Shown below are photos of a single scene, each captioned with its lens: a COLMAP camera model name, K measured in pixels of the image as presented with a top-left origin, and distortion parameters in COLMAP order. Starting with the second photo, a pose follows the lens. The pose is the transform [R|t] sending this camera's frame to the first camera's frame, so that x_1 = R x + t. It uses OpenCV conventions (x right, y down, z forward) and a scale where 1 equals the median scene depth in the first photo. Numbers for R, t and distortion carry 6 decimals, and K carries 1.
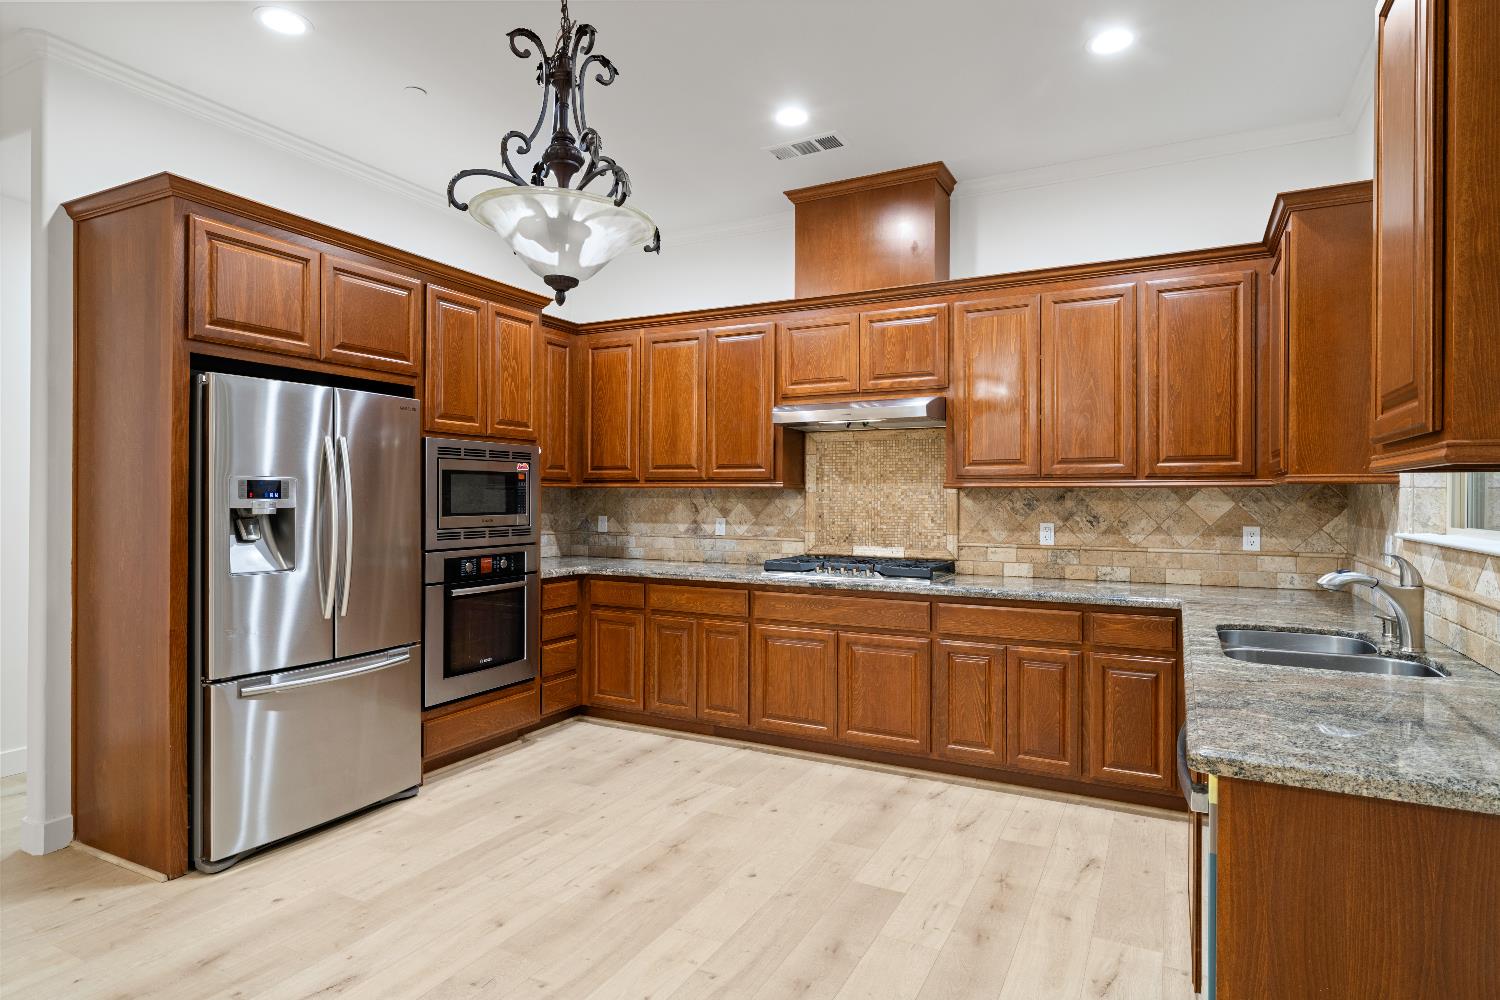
lens RADIAL K [[821.5, 0, 748.3], [0, 821.5, 499.8], [0, 0, 1]] dist [0.001248, 0.000128]
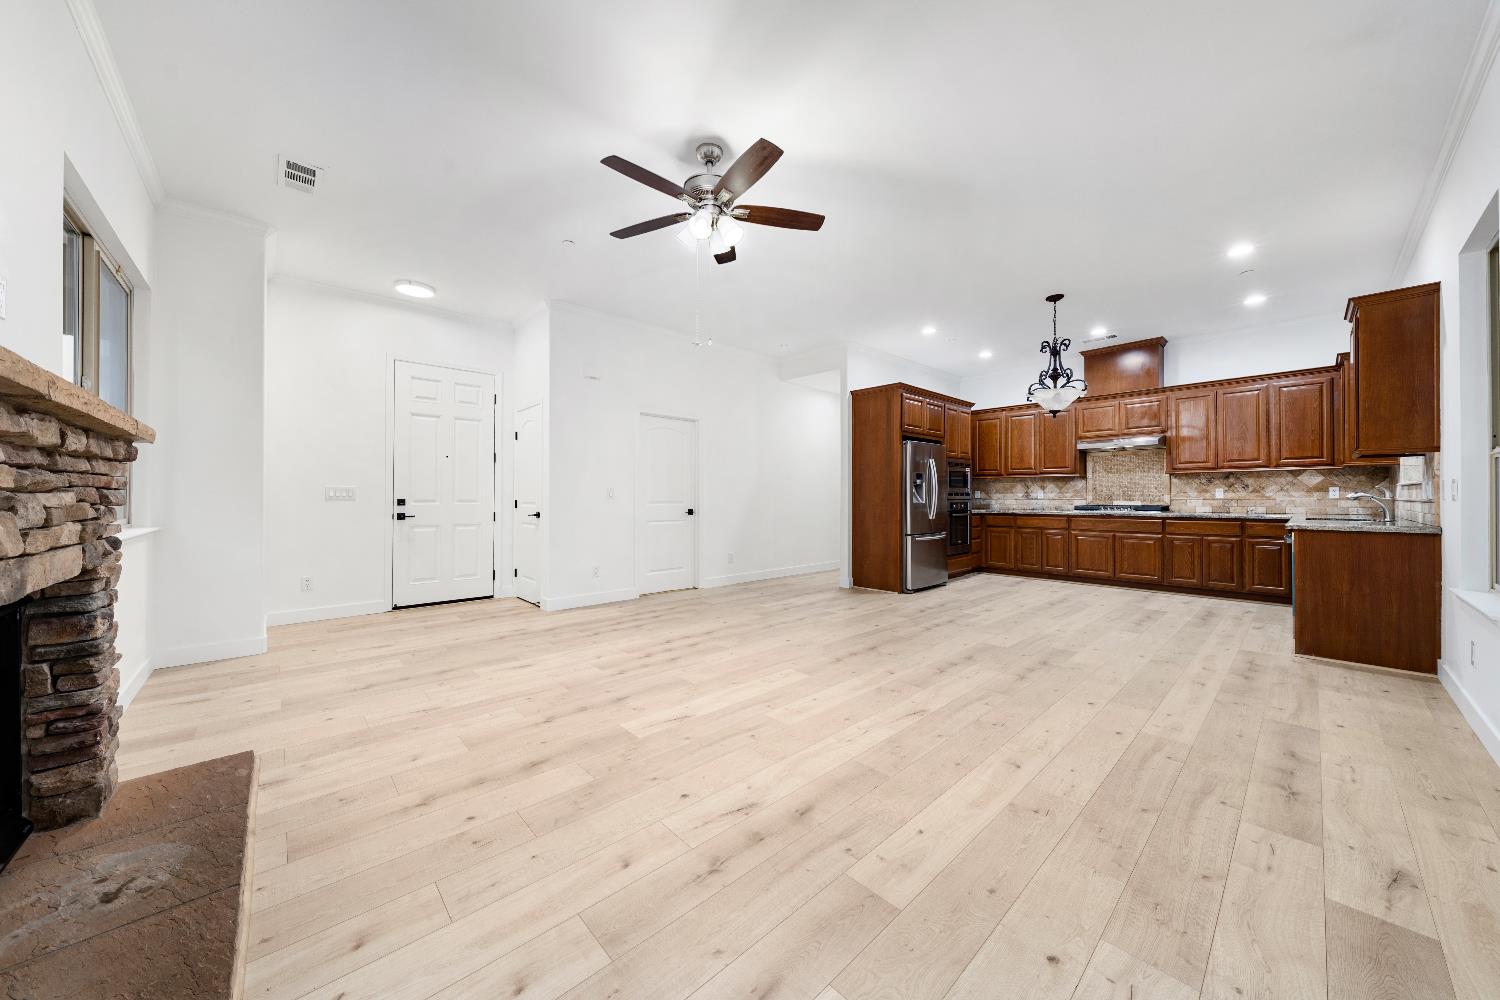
lens RADIAL K [[518.4, 0, 751.9], [0, 518.4, 493.2], [0, 0, 1]] dist [-0.000922, -0.000038]
pose [[0.941638, -0.008129, -0.336528, -0.401648], [0.004748, 0.999930, -0.010869, 0.054425], [0.336593, 0.008637, 0.941611, -0.848081]]
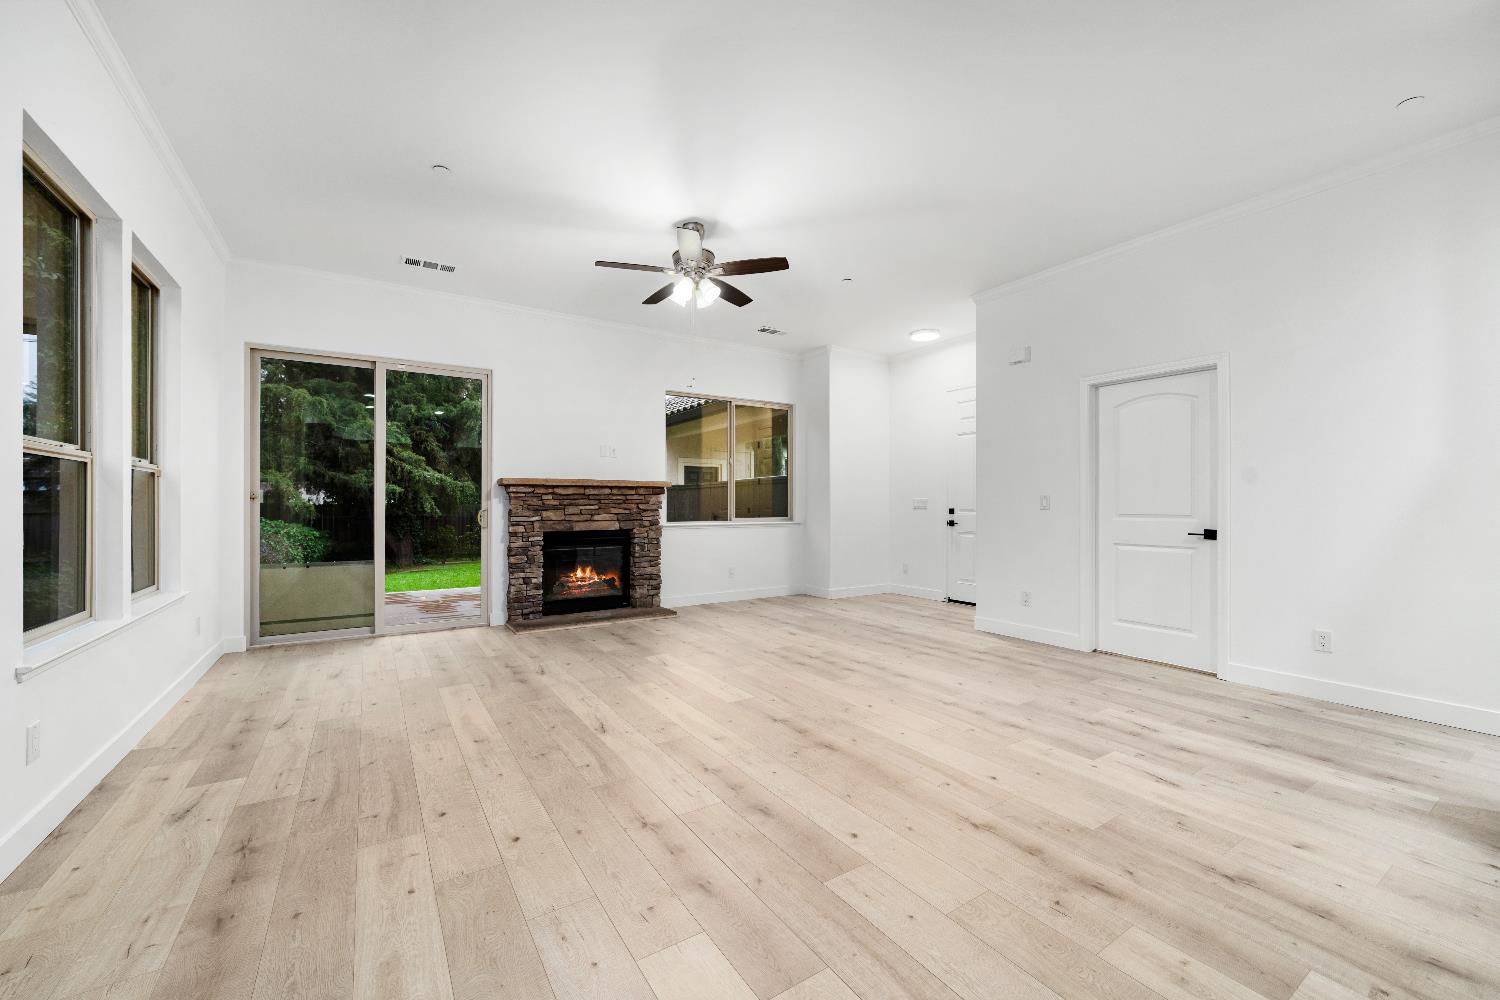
lens RADIAL K [[590.9, 0, 750.0], [0, 590.9, 500.0], [0, 0, 1]] dist [-0.001369, -0.000366]
pose [[-0.491582, -0.014817, -0.870705, 0.141060], [-0.005779, 0.999889, -0.013753, 0.053067], [0.870812, -0.001729, -0.491613, 0.404615]]
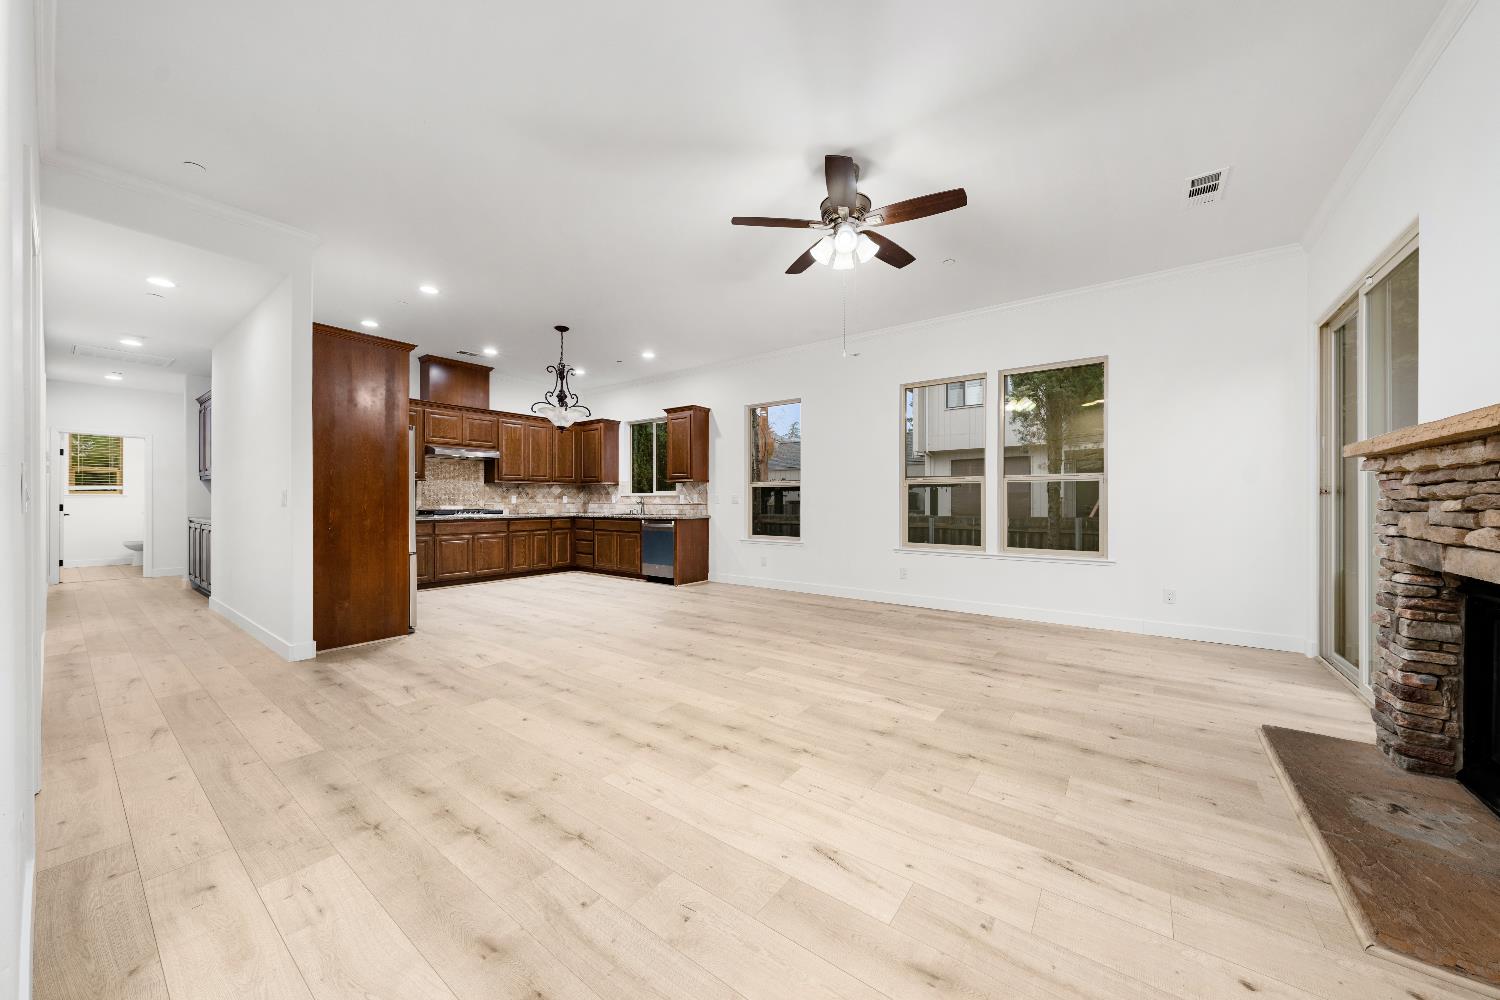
lens RADIAL K [[518.5, 0, 750.0], [0, 518.5, 500.0], [0, 0, 1]] dist [-0.000030, -0.000021]
pose [[0.156052, -0.003267, 0.987744, -1.477174], [0.002856, 0.999992, 0.002856, 0.044664], [-0.987745, 0.002375, 0.156060, -0.164447]]
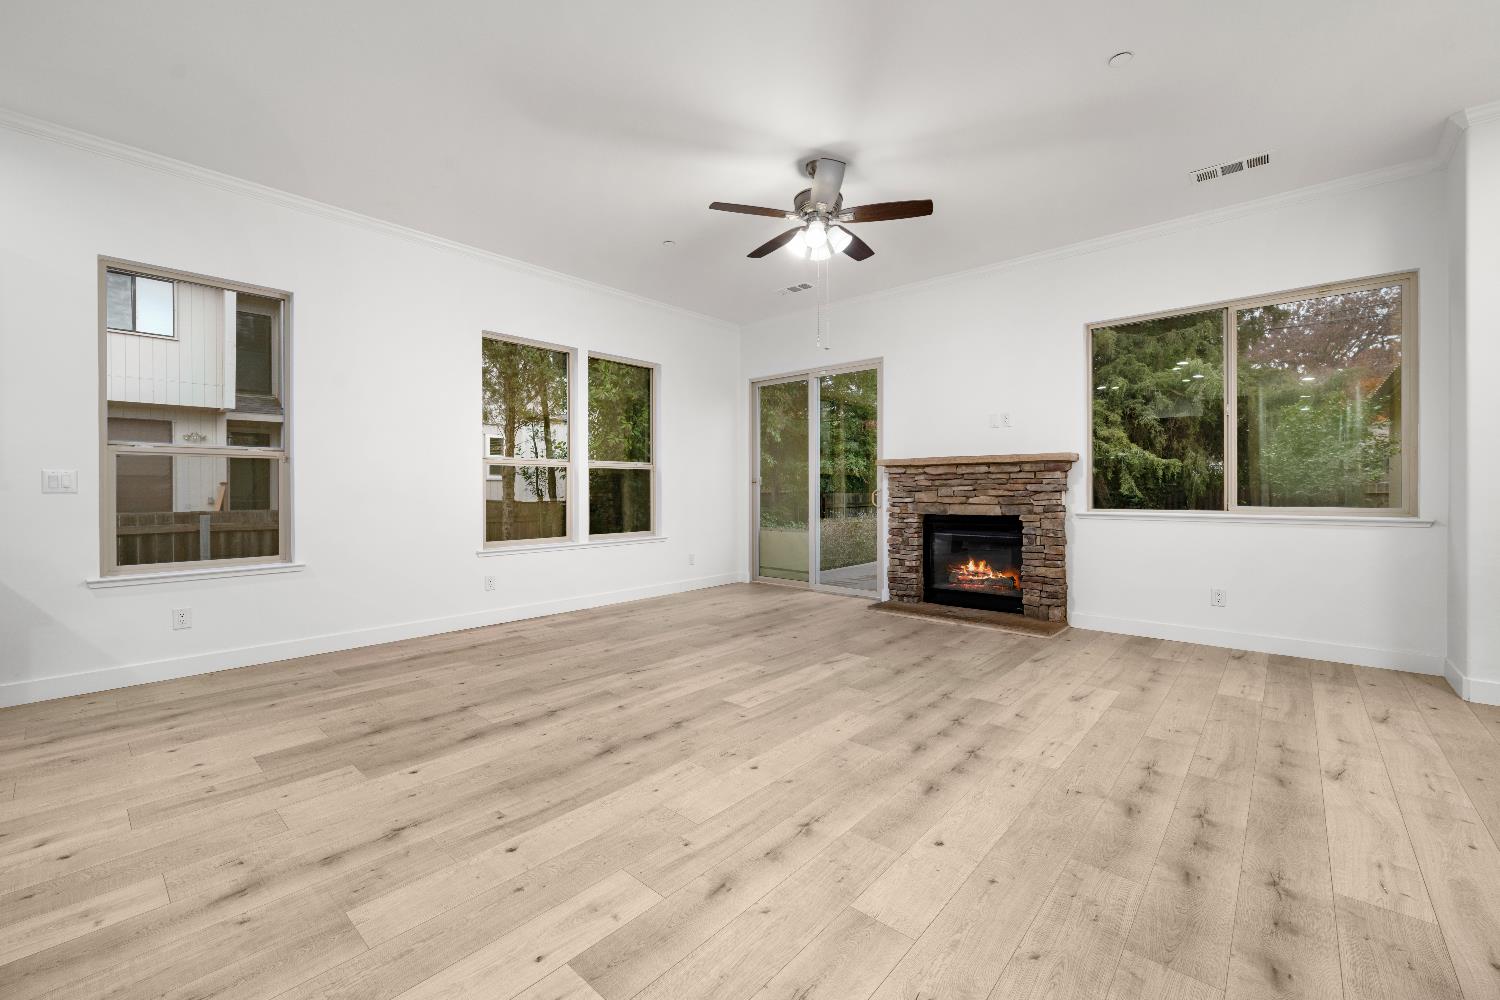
lens RADIAL K [[611.7, 0, 746.4], [0, 611.7, 490.1], [0, 0, 1]] dist [-0.003553, 0.000529]
pose [[-0.969734, -0.004766, 0.244117, -0.822246], [-0.002988, 0.999966, 0.007654, 0.048476], [-0.244145, 0.006693, -0.969716, 0.739484]]
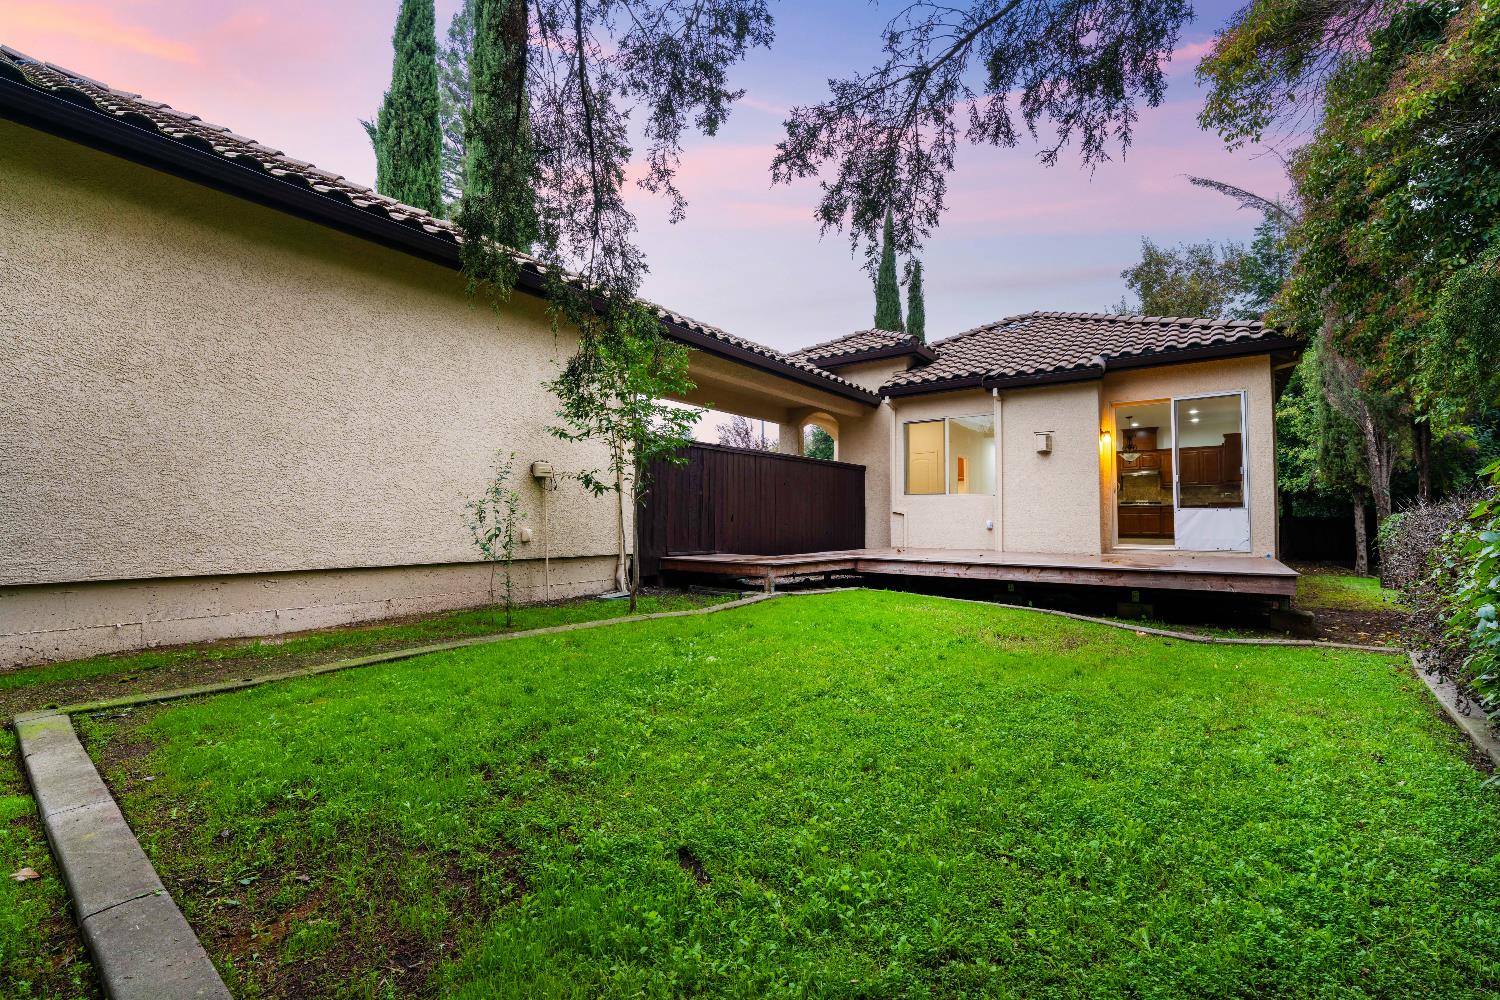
lens RADIAL K [[628.5, 0, 755.0], [0, 628.5, 498.2], [0, 0, 1]] dist [-0.003240, -0.000158]
pose [[0.989013, -0.009621, -0.147512, -1.876111], [0.003502, 0.999125, -0.041680, 0.230449], [0.147784, 0.040706, 0.988182, -3.632580]]
